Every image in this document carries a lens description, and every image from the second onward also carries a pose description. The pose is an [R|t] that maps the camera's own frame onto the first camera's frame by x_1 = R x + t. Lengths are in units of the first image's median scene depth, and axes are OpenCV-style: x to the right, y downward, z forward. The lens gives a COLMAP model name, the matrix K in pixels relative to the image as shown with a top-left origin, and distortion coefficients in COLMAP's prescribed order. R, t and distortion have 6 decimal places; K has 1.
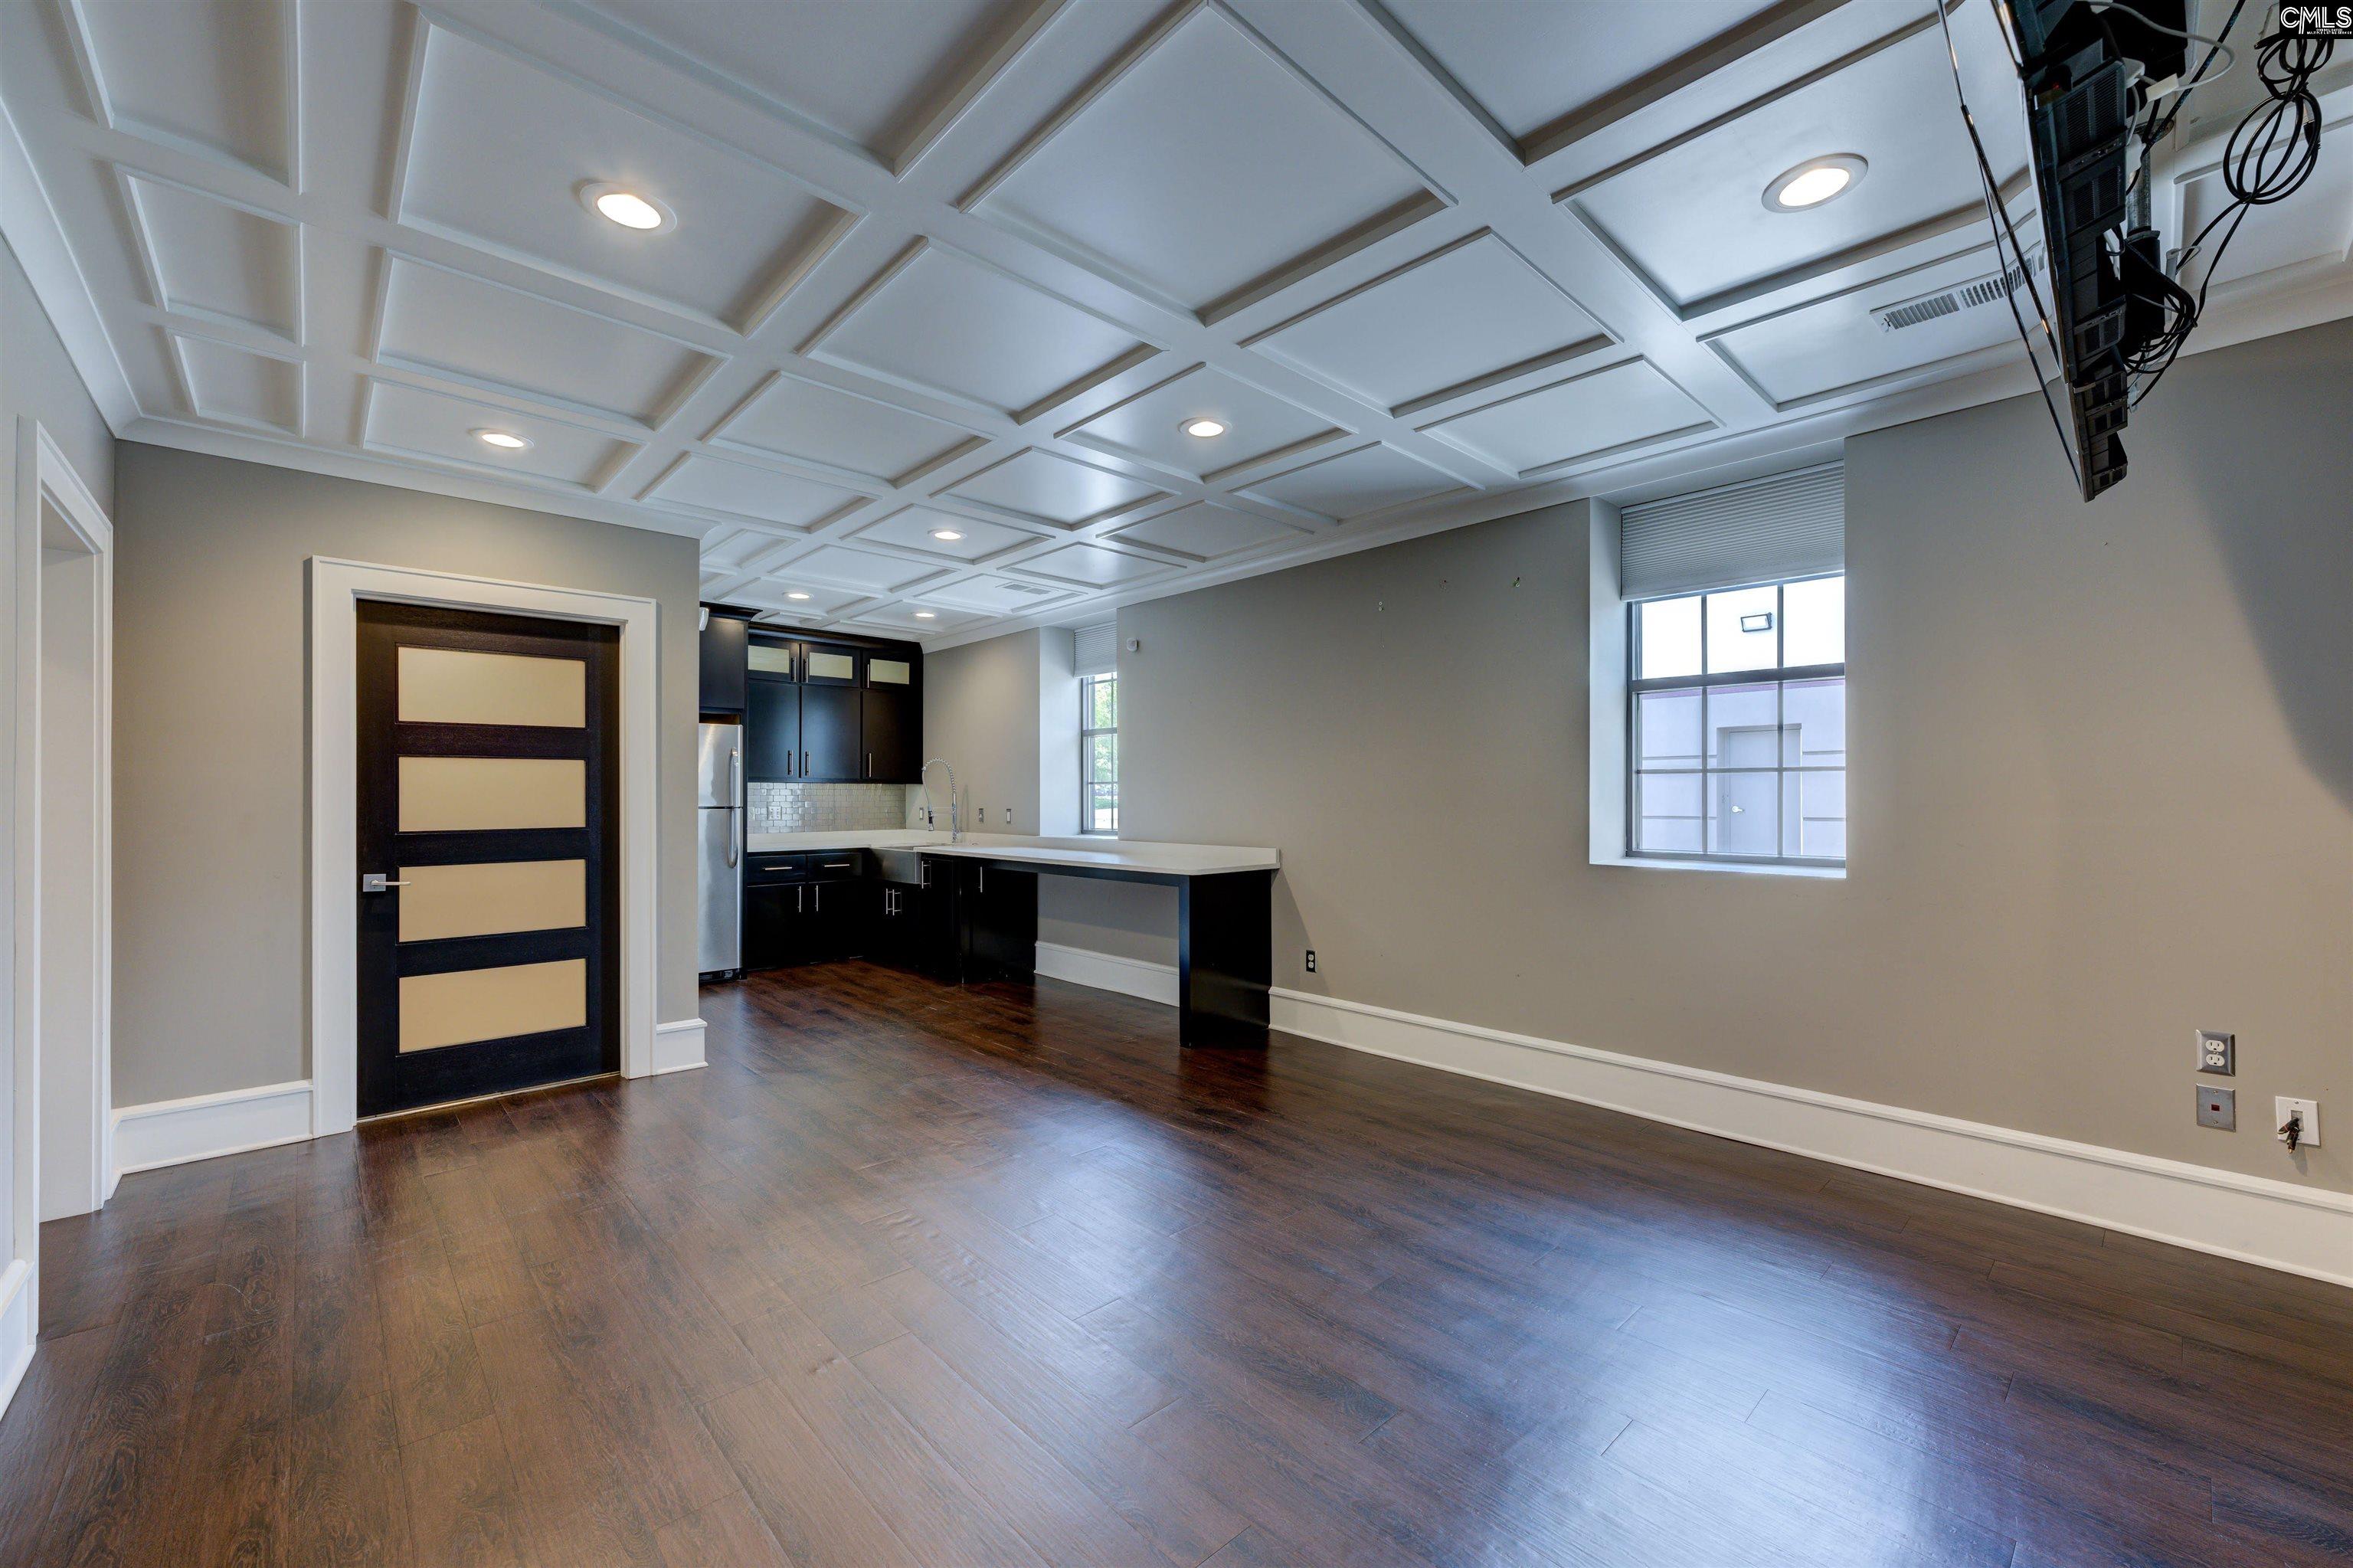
lens RADIAL K [[932.6, 0, 1170.2], [0, 932.6, 804.1], [0, 0, 1]] dist [-0.009375, -0.000395]
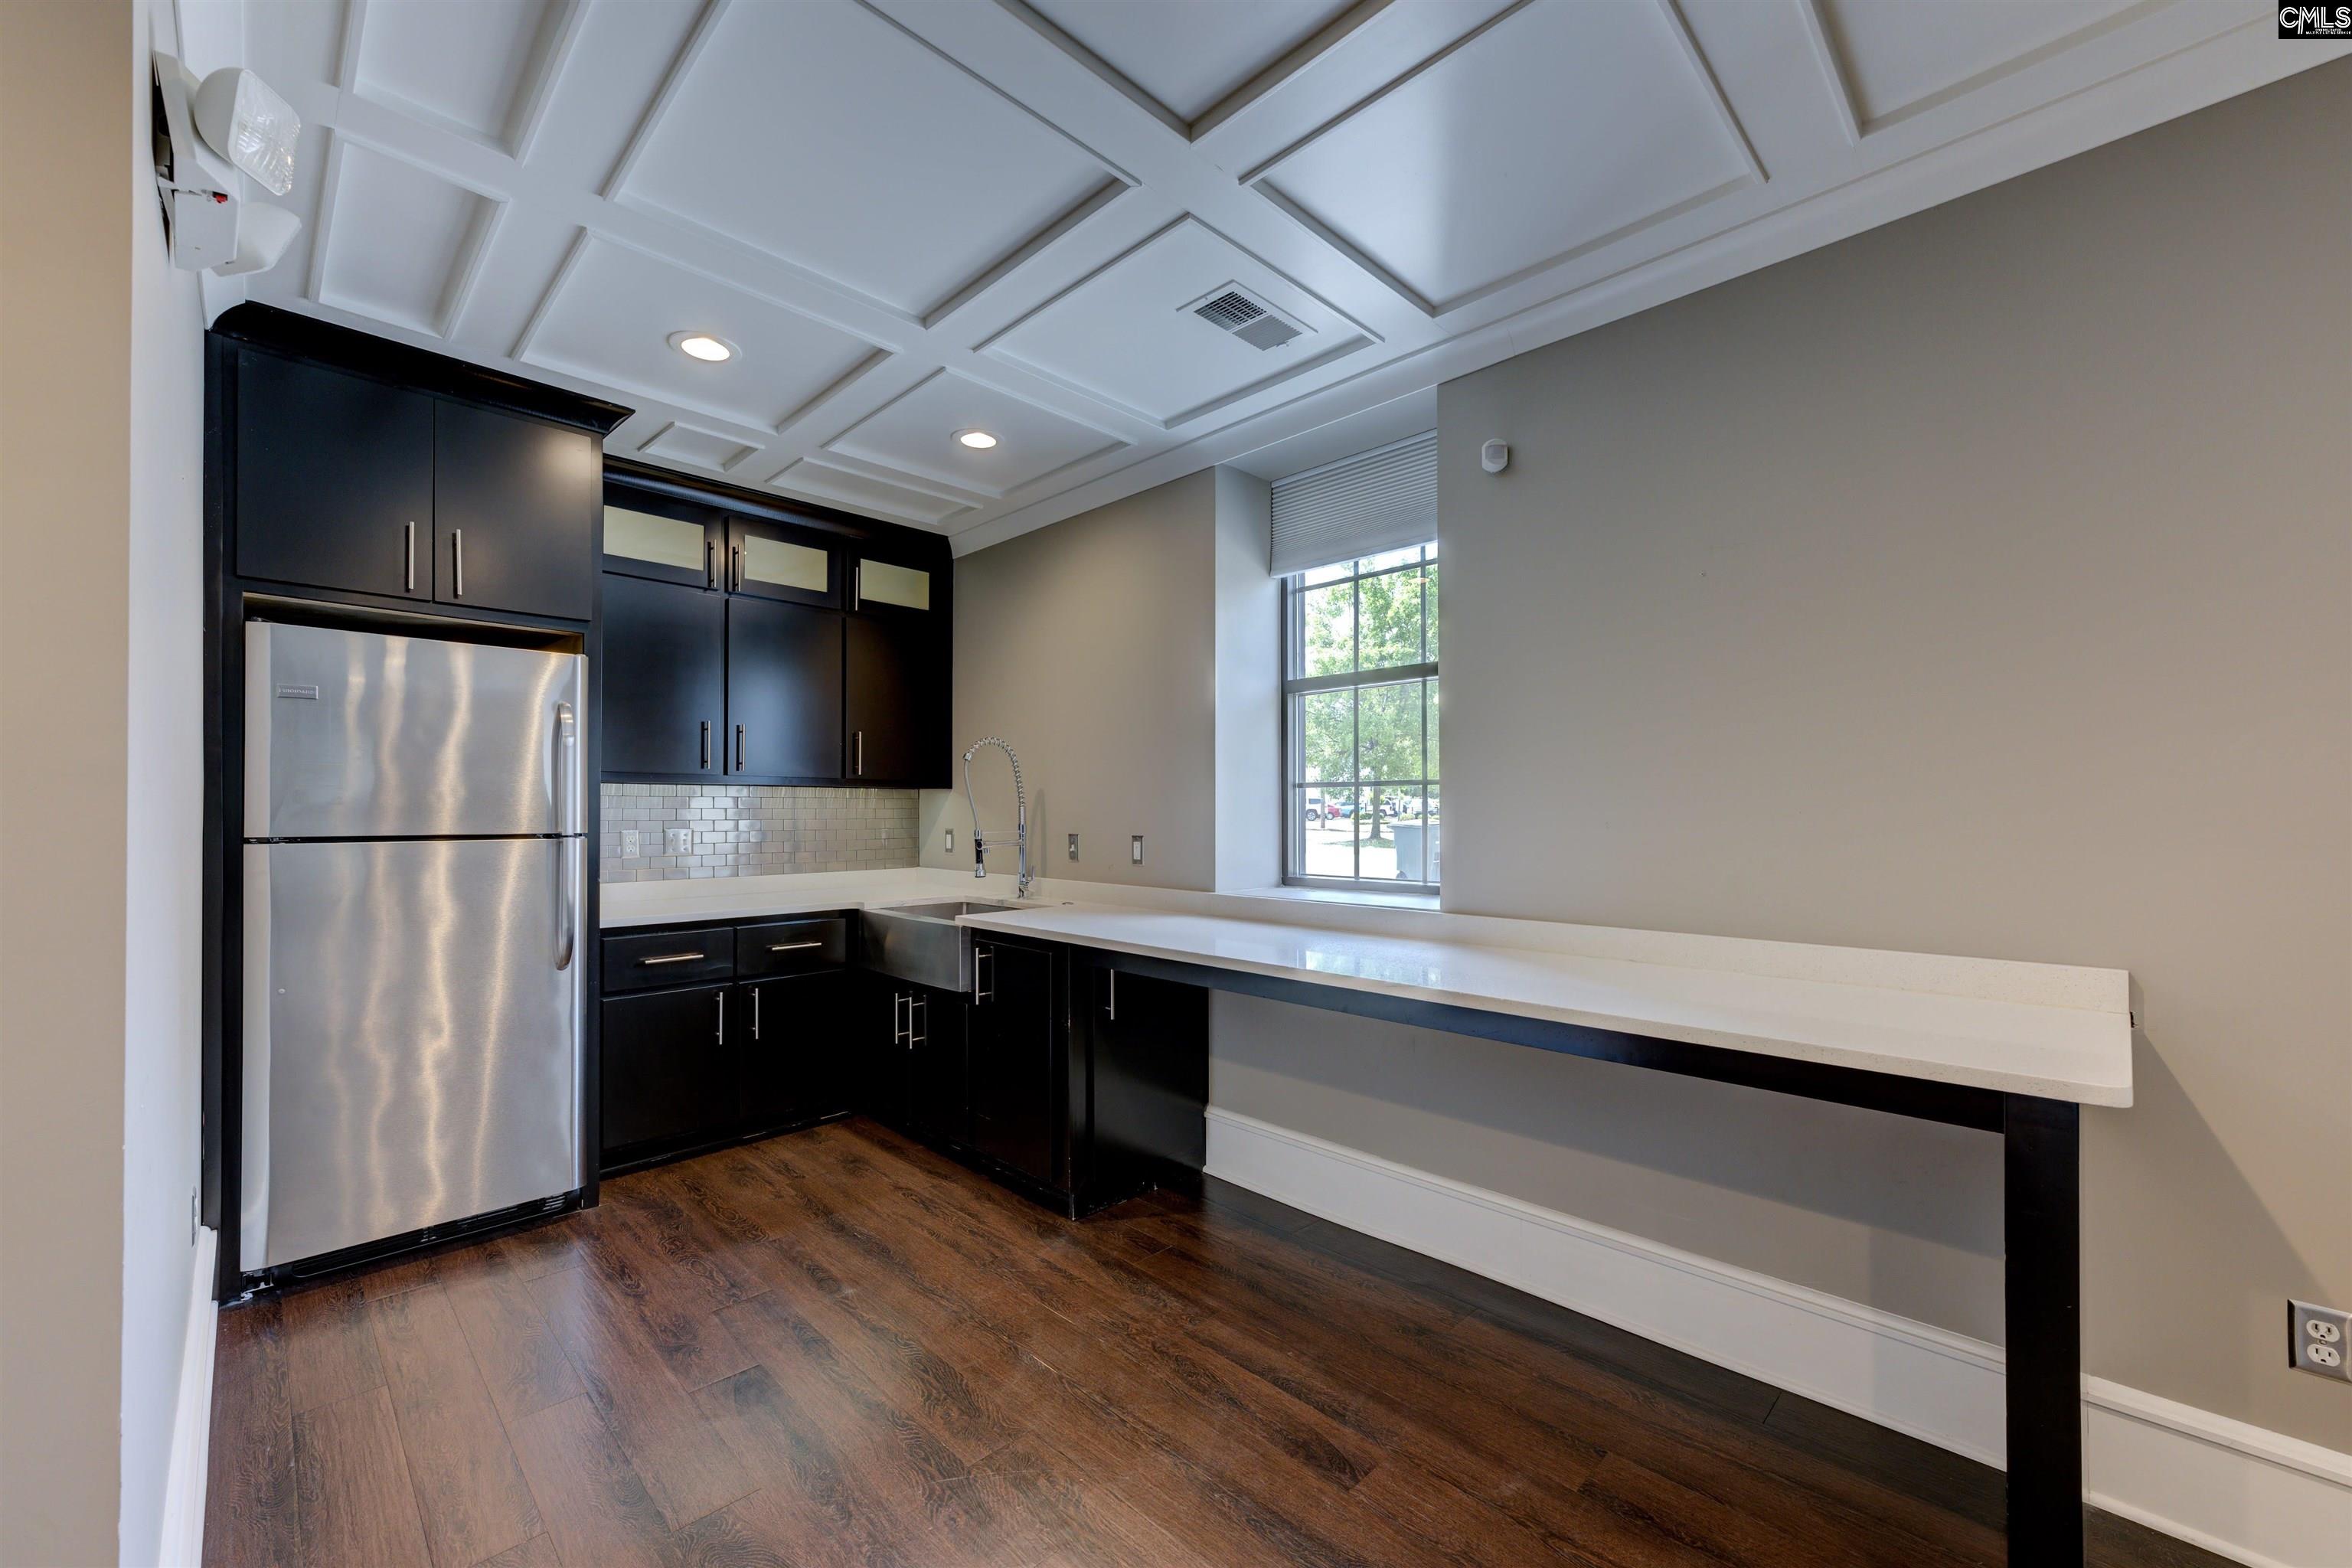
lens RADIAL K [[932.2, 0, 1176.4], [0, 932.2, 820.5], [0, 0, 1]] dist [-0.009375, -0.000395]
pose [[0.999551, 0.000034, 0.029947, -0.167027], [-0.000201, 0.999984, 0.005576, -0.005918], [-0.029946, -0.005580, 0.999536, 0.490349]]
